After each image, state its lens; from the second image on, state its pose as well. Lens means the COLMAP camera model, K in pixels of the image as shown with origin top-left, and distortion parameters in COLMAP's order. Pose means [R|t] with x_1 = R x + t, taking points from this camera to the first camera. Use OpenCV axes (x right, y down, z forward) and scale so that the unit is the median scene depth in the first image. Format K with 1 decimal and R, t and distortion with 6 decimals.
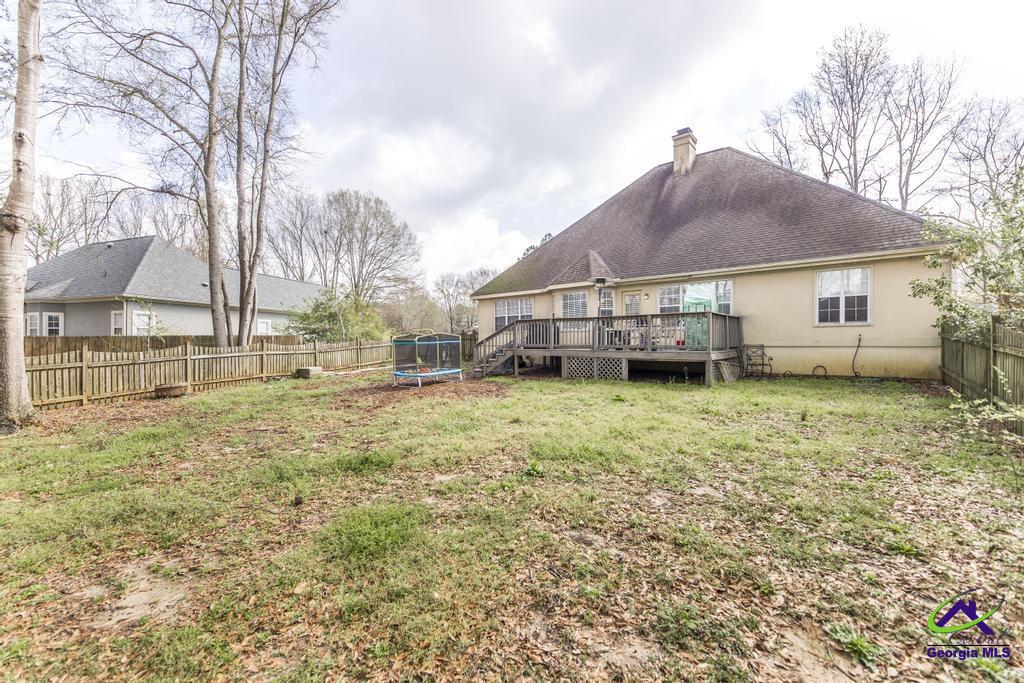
lens RADIAL K [[416.3, 0, 516.0], [0, 416.3, 342.5], [0, 0, 1]] dist [-0.003922, 0.000739]
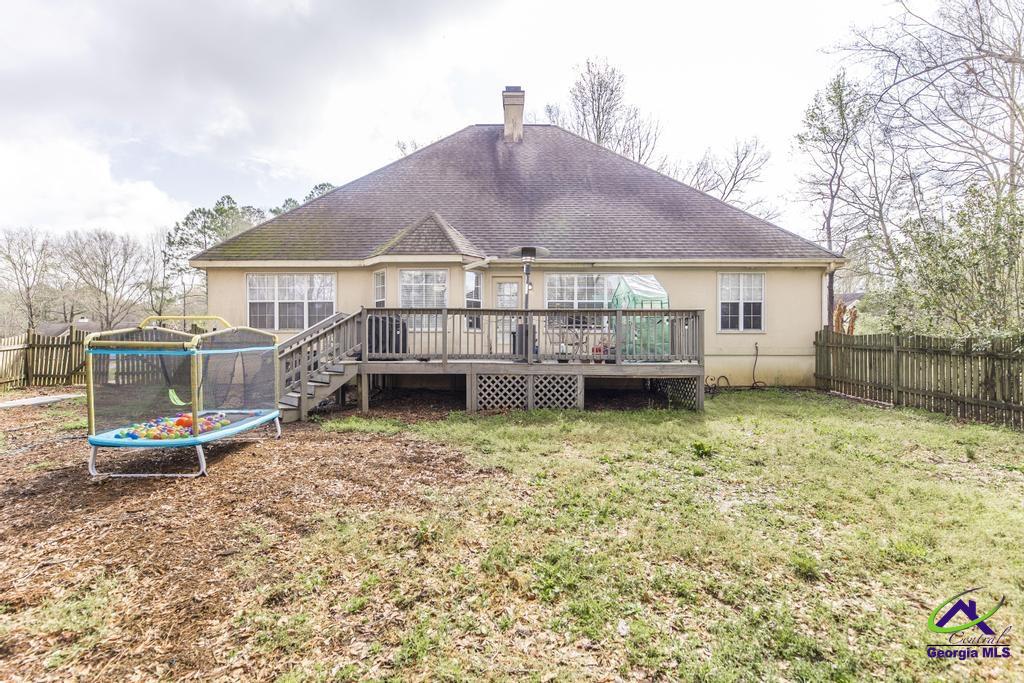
lens RADIAL K [[449.5, 0, 504.2], [0, 449.5, 347.7], [0, 0, 1]] dist [0.005737, -0.000706]
pose [[0.776235, 0.003568, 0.630433, -0.264120], [-0.004675, 0.999989, 0.000098, -0.004555], [-0.630426, -0.003023, 0.776243, 0.520511]]
